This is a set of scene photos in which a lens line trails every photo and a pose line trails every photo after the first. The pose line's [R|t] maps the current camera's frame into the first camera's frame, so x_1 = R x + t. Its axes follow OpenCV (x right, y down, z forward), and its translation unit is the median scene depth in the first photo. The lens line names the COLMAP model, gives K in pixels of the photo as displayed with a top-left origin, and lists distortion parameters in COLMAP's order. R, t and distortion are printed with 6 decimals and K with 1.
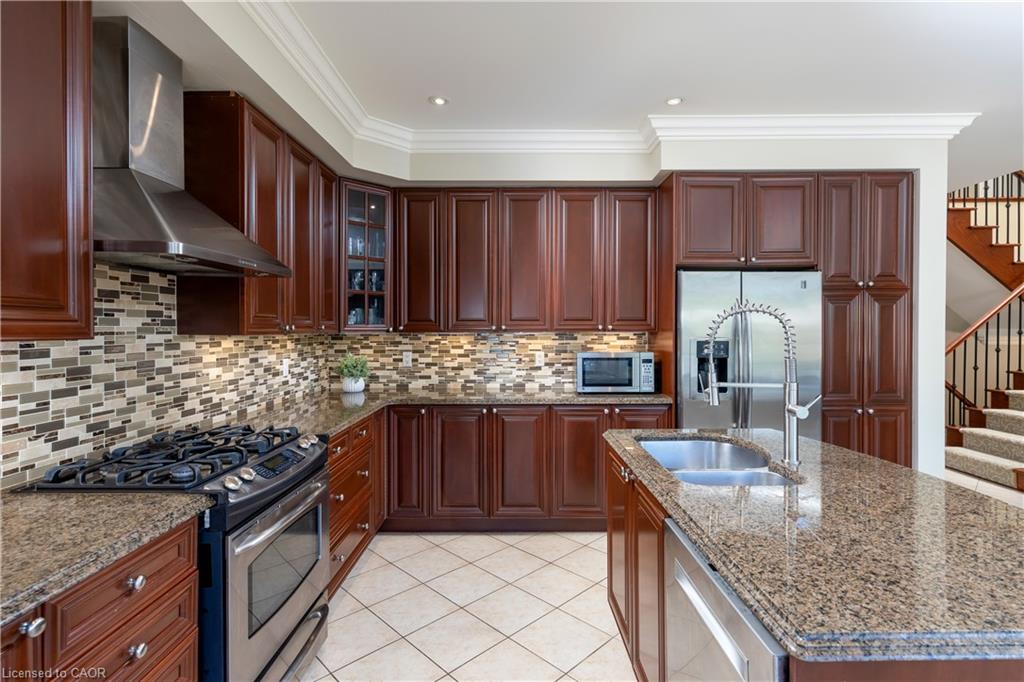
lens RADIAL K [[506.0, 0, 512.0], [0, 506.0, 341.0], [0, 0, 1]] dist [0.000671, 0.000047]
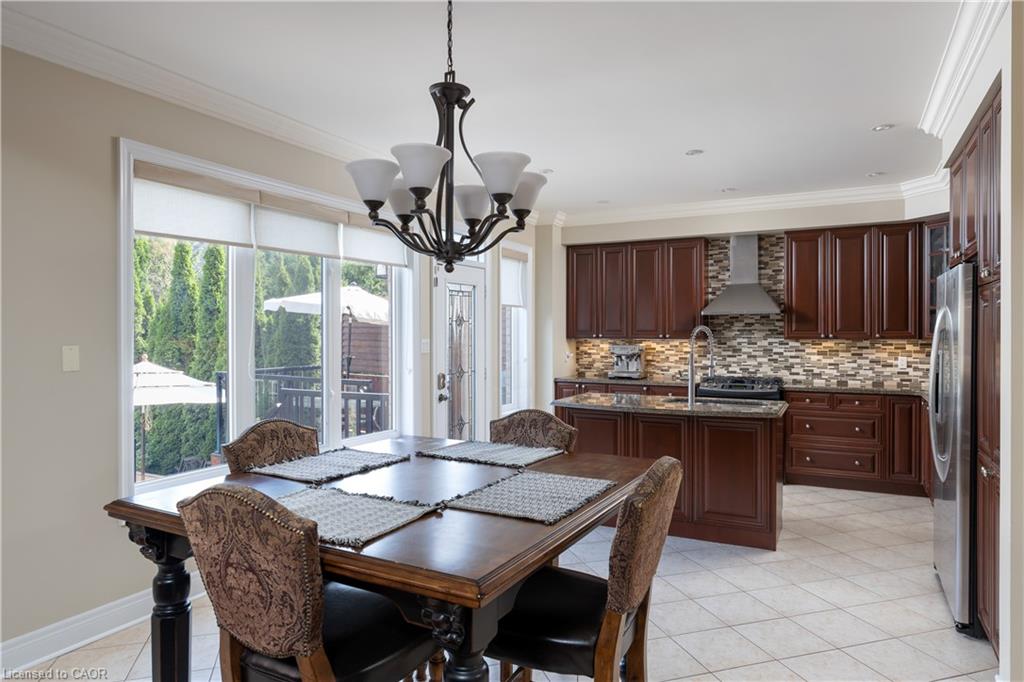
lens RADIAL K [[632.0, 0, 512.0], [0, 632.0, 341.0], [0, 0, 1]] dist [-0.000044, -0.000019]
pose [[-0.468709, 0.011275, -0.883281, 2.523812], [-0.021132, 0.999489, 0.023972, -0.045651], [0.883100, 0.029902, -0.468232, 1.256846]]
